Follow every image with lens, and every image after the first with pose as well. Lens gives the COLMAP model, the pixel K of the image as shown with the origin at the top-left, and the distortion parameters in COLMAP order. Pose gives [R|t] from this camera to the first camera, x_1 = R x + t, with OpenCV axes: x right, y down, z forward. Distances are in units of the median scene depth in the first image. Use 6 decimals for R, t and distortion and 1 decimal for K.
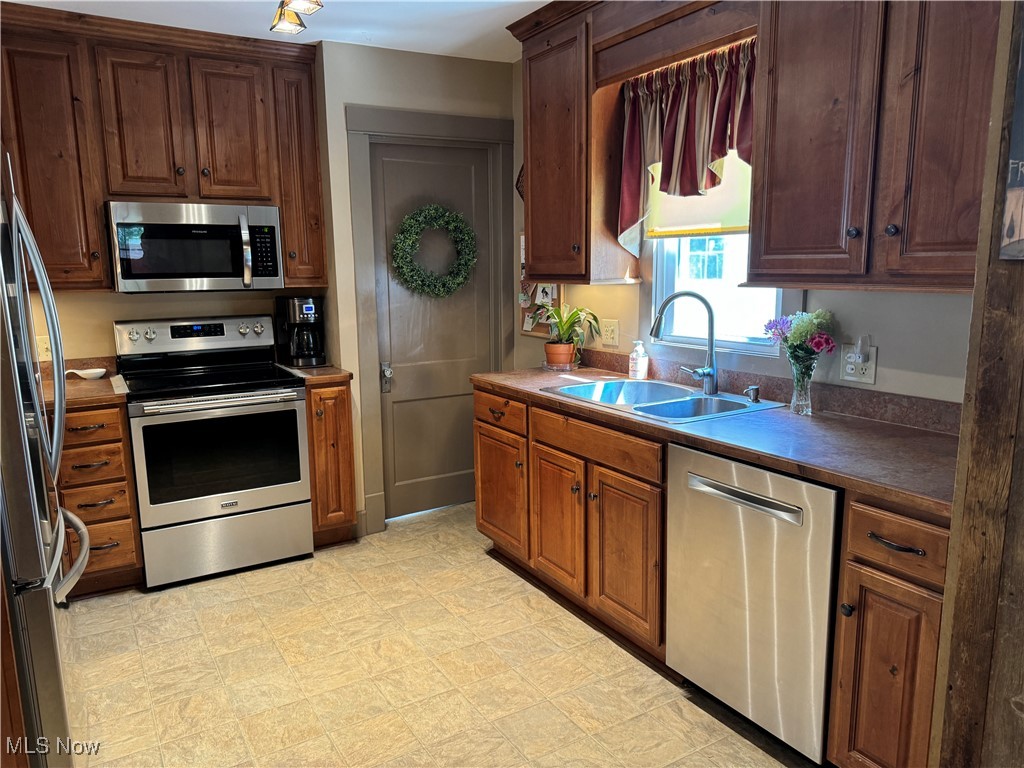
lens RADIAL K [[719.3, 0, 516.3], [0, 719.3, 388.3], [0, 0, 1]] dist [0.015402, -0.011920]
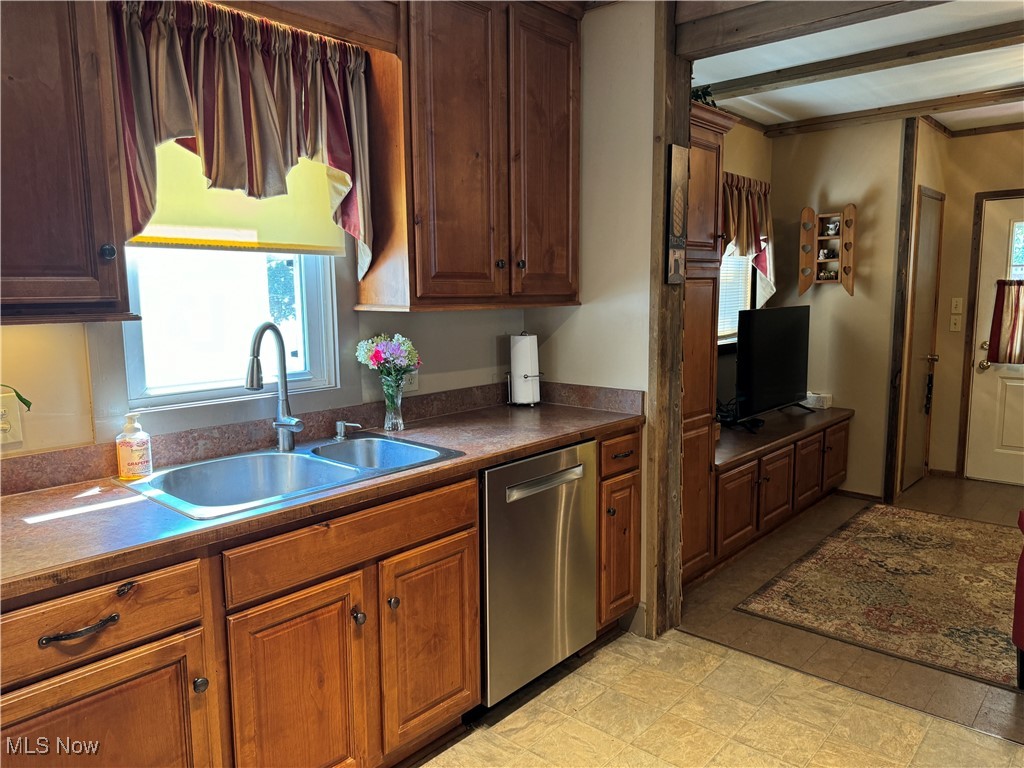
lens RADIAL K [[719.3, 0, 516.2], [0, 719.3, 380.6], [0, 0, 1]] dist [0.015402, -0.011920]
pose [[-0.298245, -0.102797, 0.948938, -0.581664], [0.175961, 0.971222, 0.160514, -0.157058], [-0.938130, 0.214848, -0.271574, 1.010249]]
